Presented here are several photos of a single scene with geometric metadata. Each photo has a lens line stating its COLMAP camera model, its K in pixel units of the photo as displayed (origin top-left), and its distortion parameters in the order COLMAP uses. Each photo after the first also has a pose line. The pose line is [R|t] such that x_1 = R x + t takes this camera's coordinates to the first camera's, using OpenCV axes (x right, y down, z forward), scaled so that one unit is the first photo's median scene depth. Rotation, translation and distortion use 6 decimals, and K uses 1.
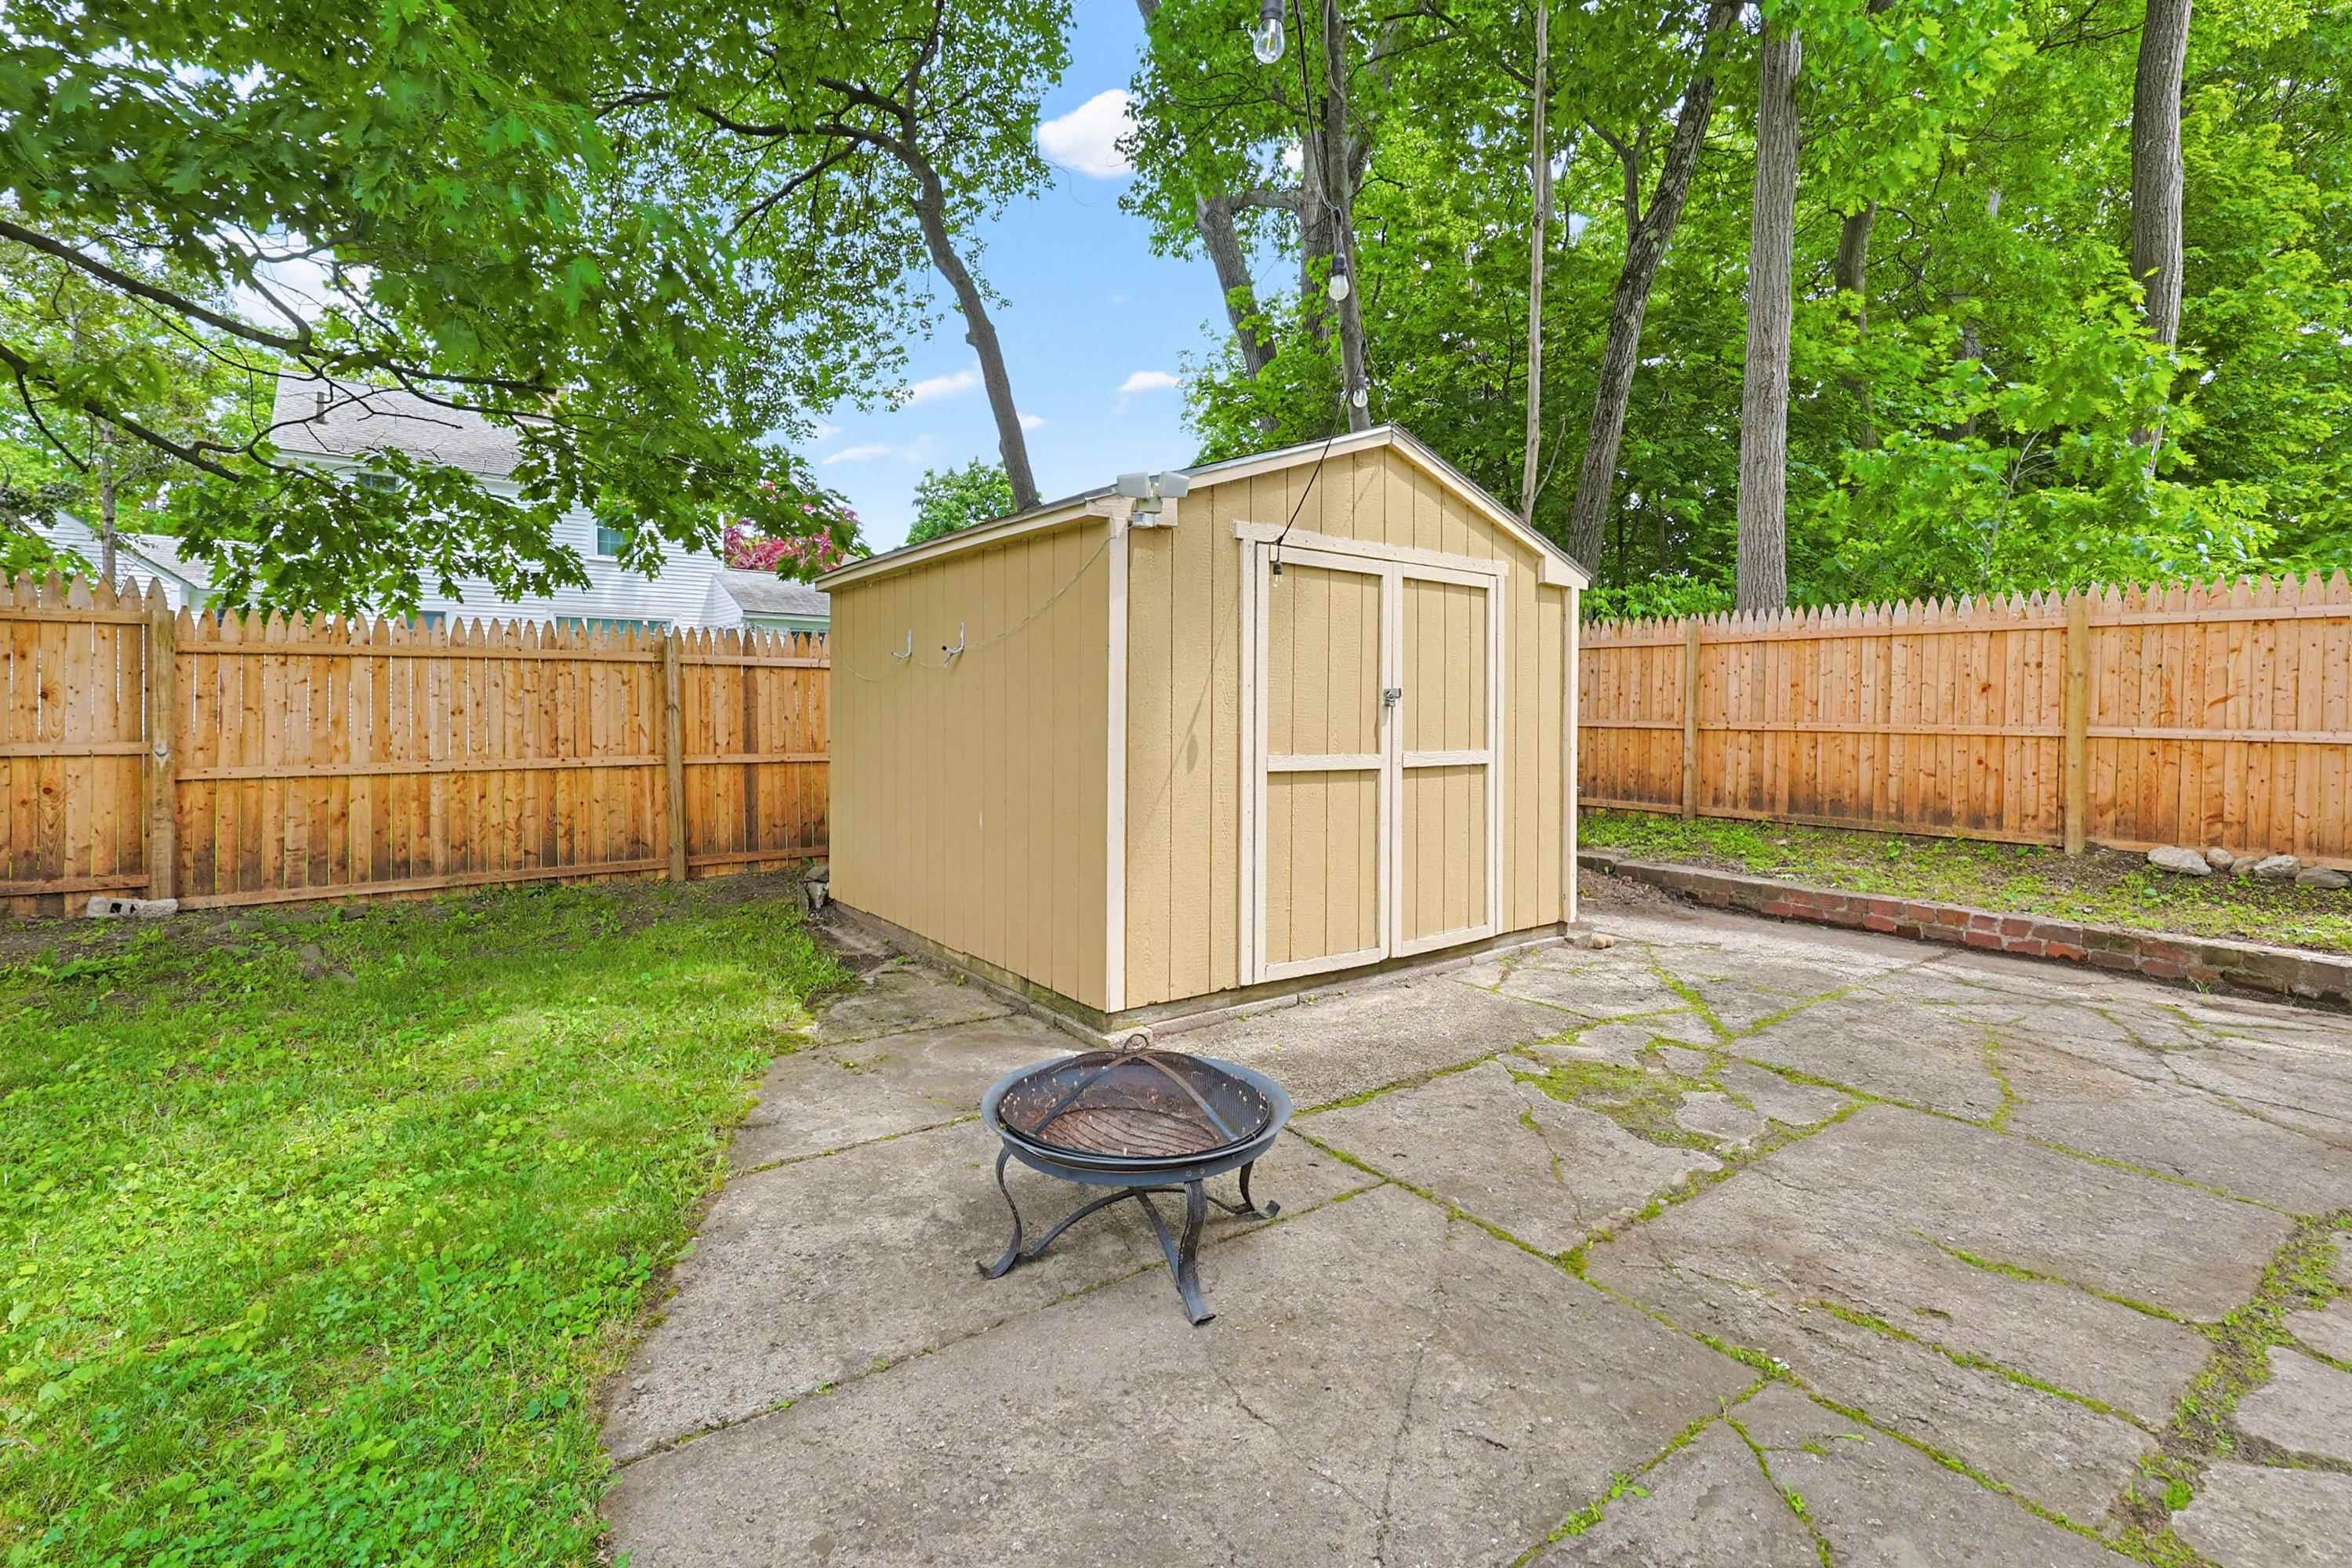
lens RADIAL K [[1013.3, 0, 1175.1], [0, 1013.3, 715.2], [0, 0, 1]] dist [-0.003177, 0.000468]
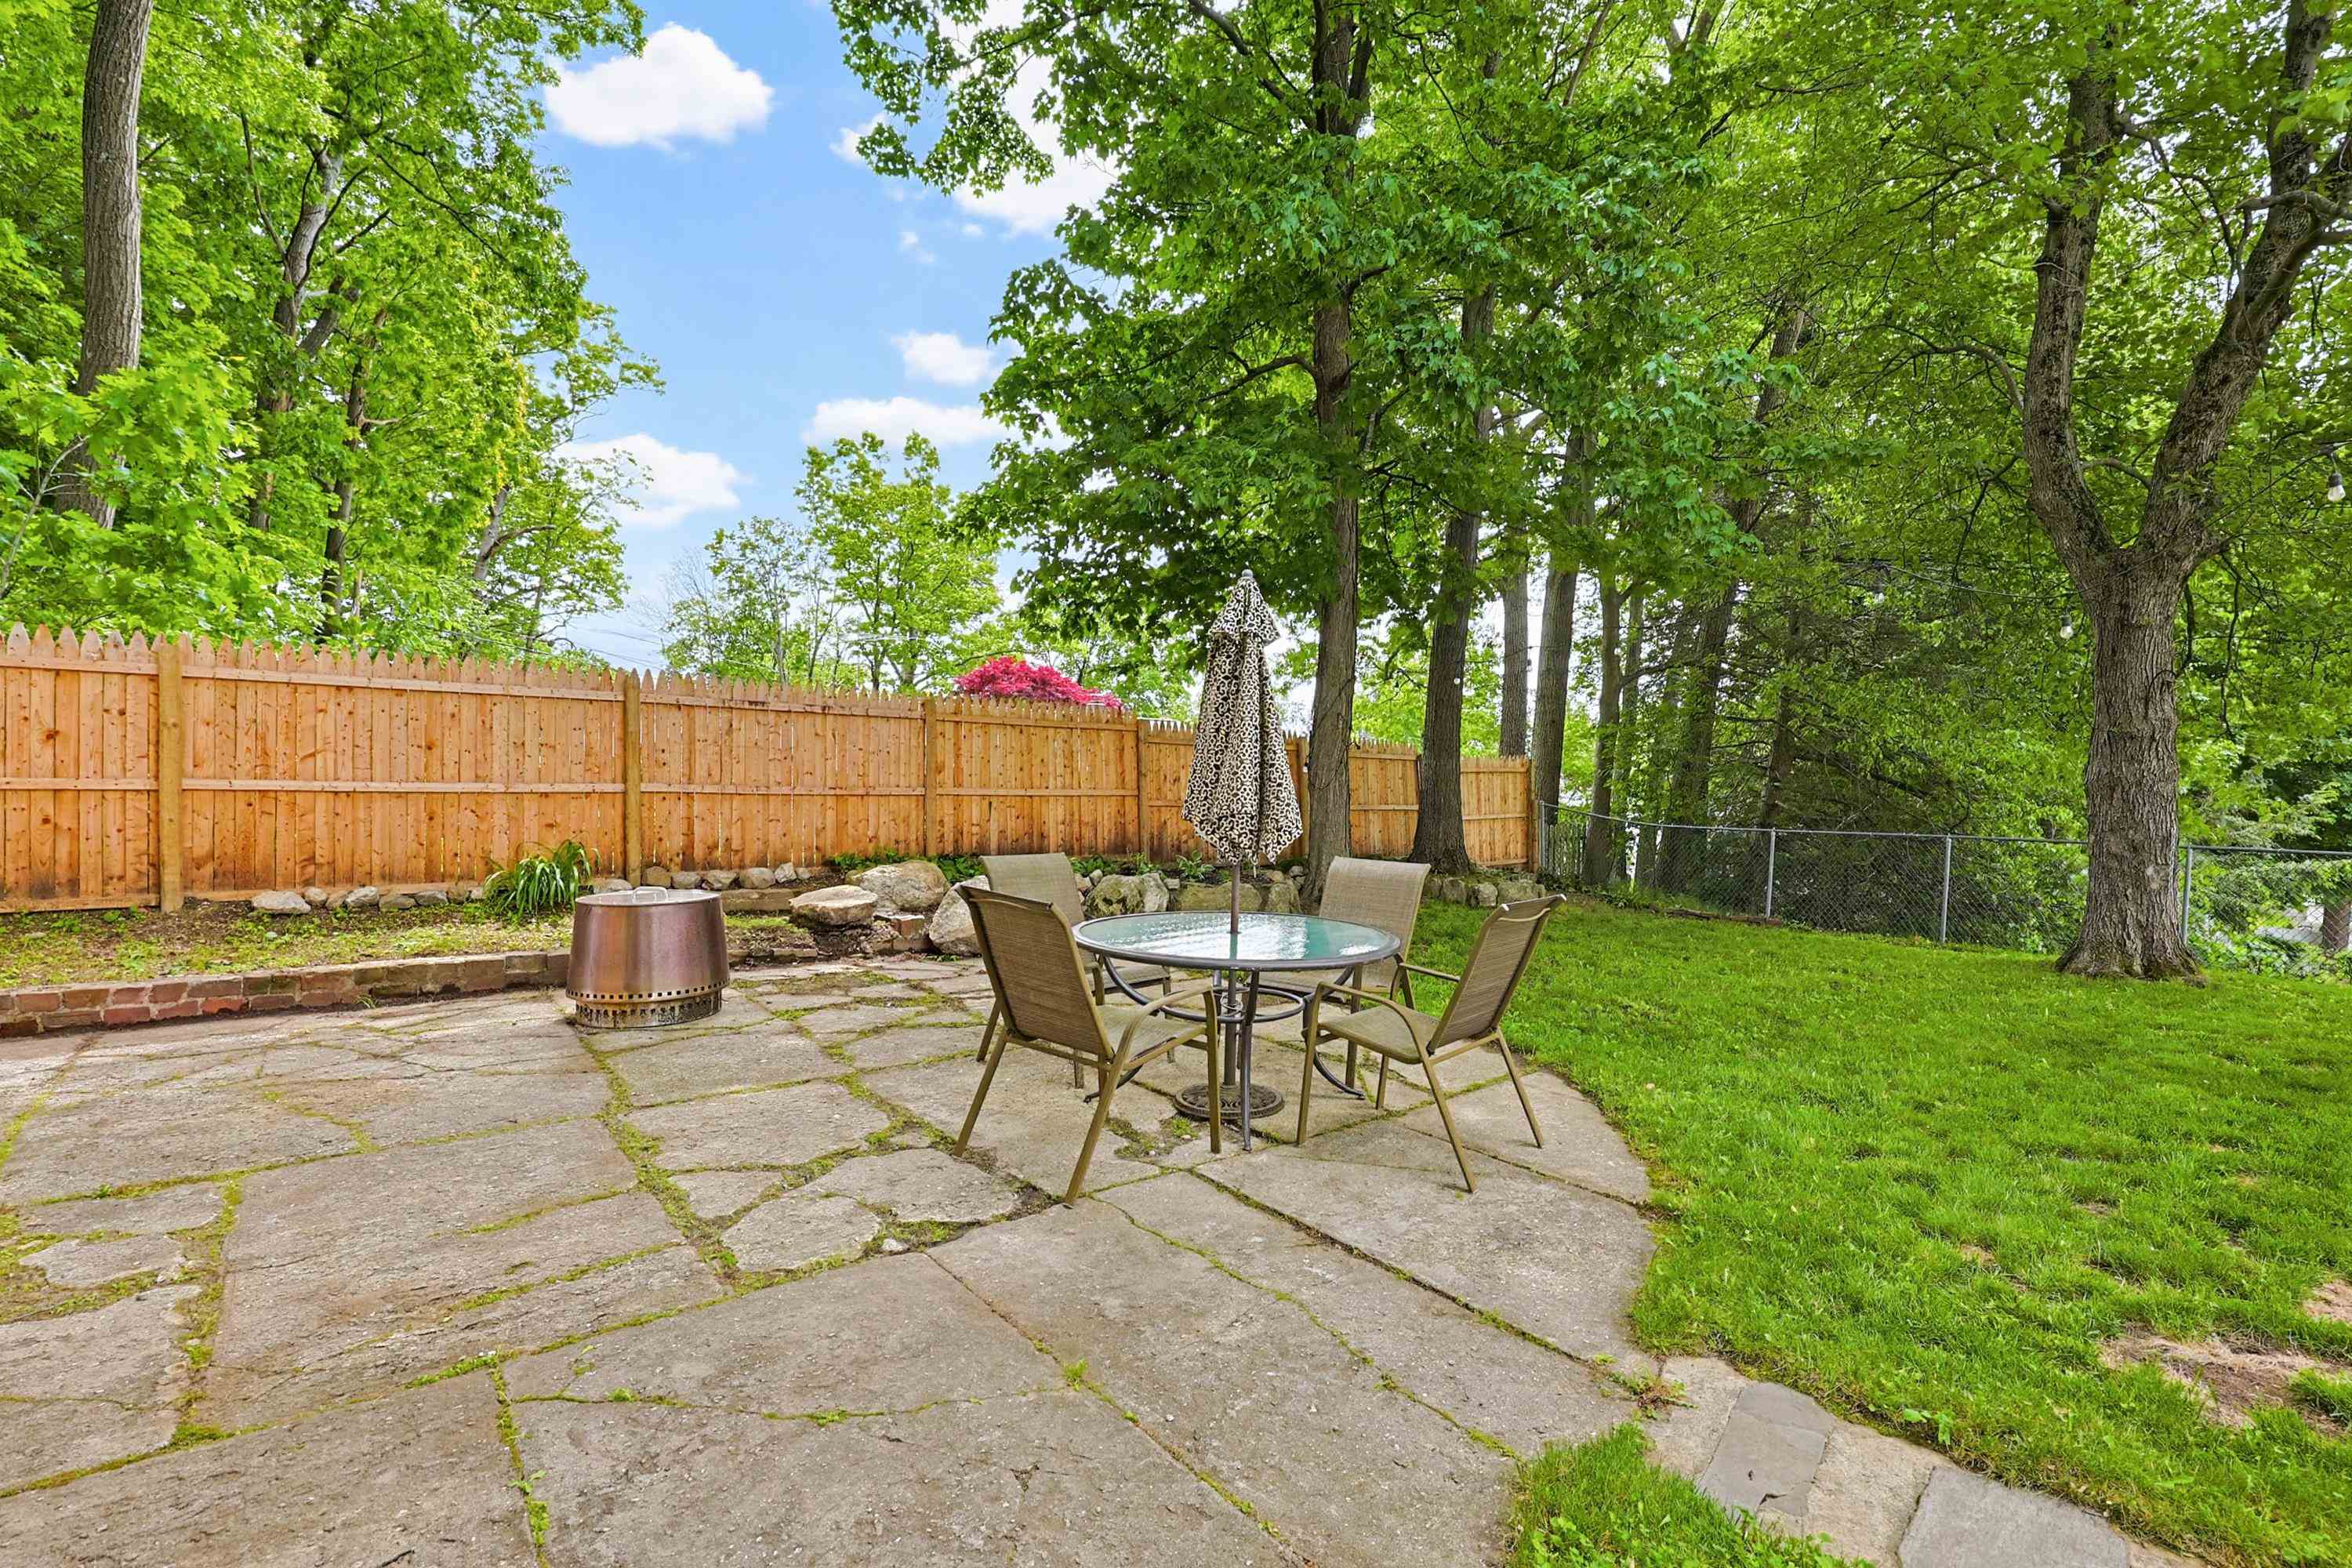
lens RADIAL K [[1013.3, 0, 1193.4], [0, 1013.3, 805.1], [0, 0, 1]] dist [-0.003177, 0.000468]
pose [[-0.018779, -0.030894, 0.999346, -0.097044], [-0.006687, 0.999504, 0.030773, -0.000520], [-0.999801, -0.006105, -0.018976, 0.047028]]
